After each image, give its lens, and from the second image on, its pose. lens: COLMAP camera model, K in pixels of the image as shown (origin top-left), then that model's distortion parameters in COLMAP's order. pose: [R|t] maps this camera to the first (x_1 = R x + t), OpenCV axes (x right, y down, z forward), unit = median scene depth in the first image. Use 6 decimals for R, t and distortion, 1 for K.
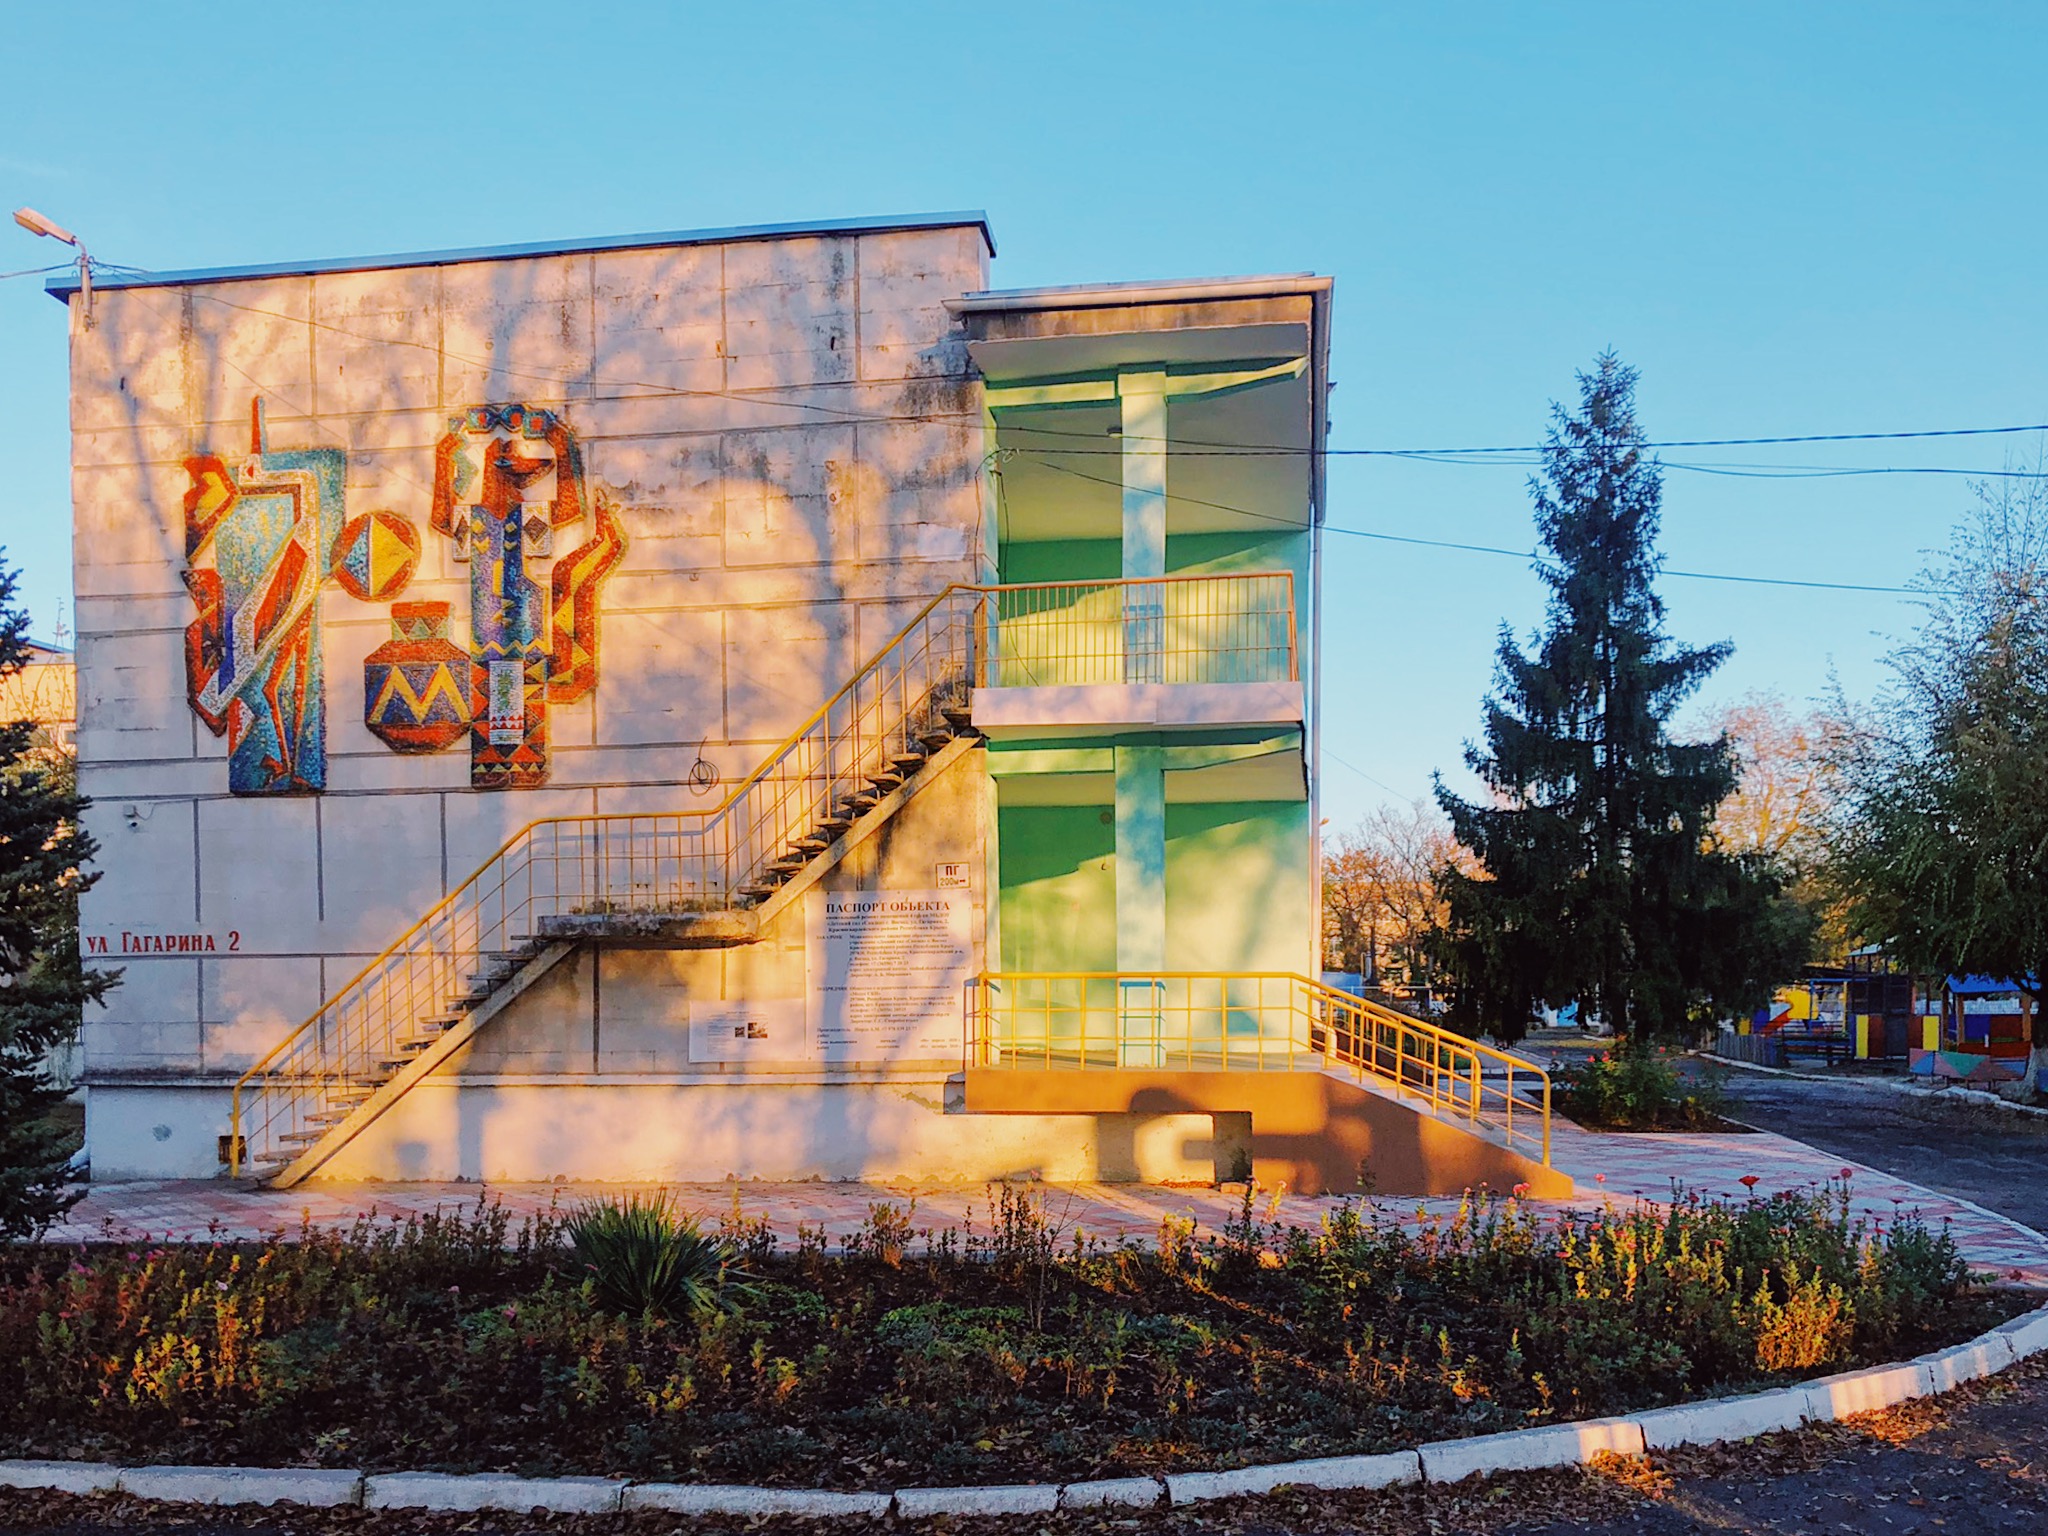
lens RADIAL K [[1567.7, 0, 1024.0], [0, 1567.7, 768.0], [0, 0, 1]] dist [0.053358, -0.051944]
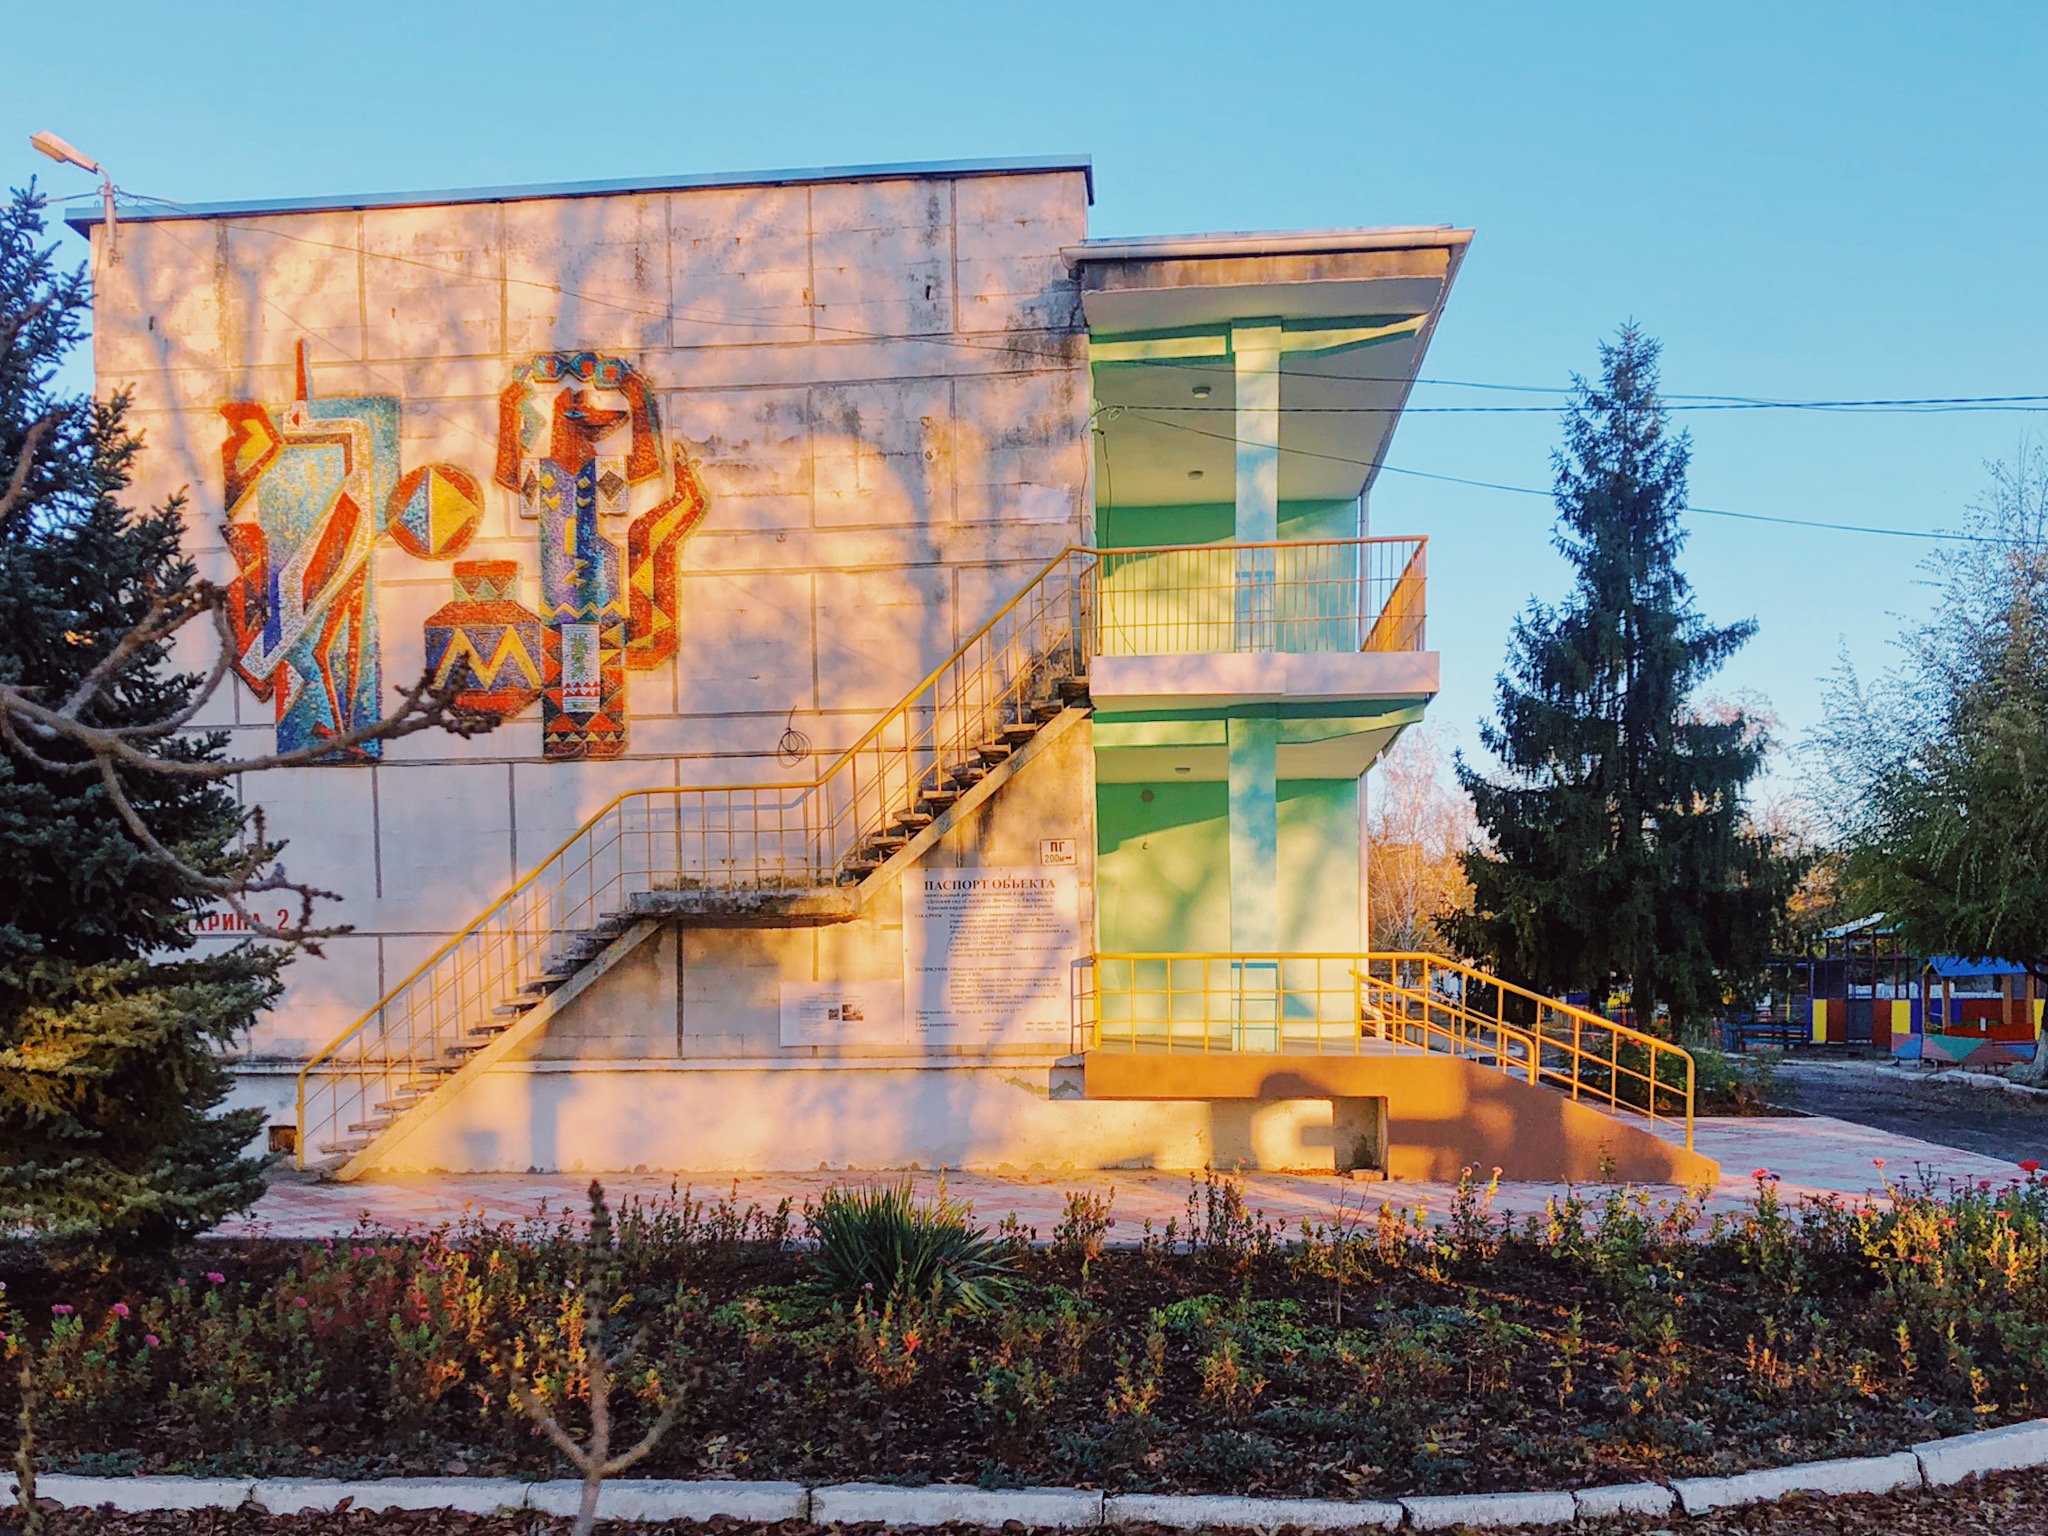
lens RADIAL K [[1603.8, 0, 1027.1], [0, 1603.8, 773.8], [0, 0, 1]] dist [0.065638, -0.065662]
pose [[0.999090, 0.004916, 0.042377, -0.101135], [-0.005579, 0.999864, 0.015529, 0.005408], [-0.042295, -0.015752, 0.998981, 0.019760]]
